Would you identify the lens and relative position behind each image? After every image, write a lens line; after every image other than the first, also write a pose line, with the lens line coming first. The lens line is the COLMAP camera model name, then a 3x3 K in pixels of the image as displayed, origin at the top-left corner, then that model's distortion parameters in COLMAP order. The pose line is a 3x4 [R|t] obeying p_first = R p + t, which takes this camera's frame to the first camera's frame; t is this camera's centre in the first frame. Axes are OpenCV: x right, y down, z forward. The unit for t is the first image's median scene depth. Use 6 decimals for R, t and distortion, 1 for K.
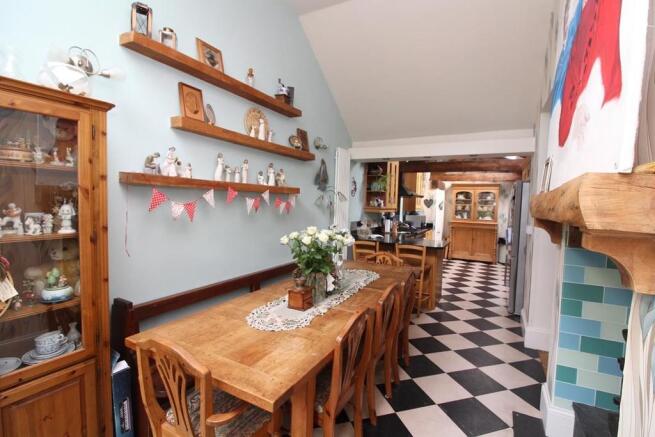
lens RADIAL K [[302.5, 0, 328.8], [0, 302.5, 219.8], [0, 0, 1]] dist [-0.015589, -0.000785]
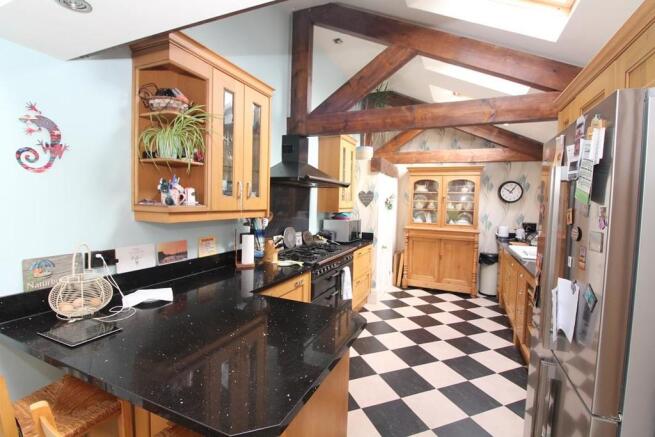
lens RADIAL K [[302.5, 0, 328.6], [0, 302.5, 218.0], [0, 0, 1]] dist [-0.015589, -0.000785]
pose [[0.995284, -0.008786, 0.096607, 0.193312], [0.008452, 0.999957, 0.003861, -0.019223], [-0.096637, -0.003026, 0.995315, 0.412086]]
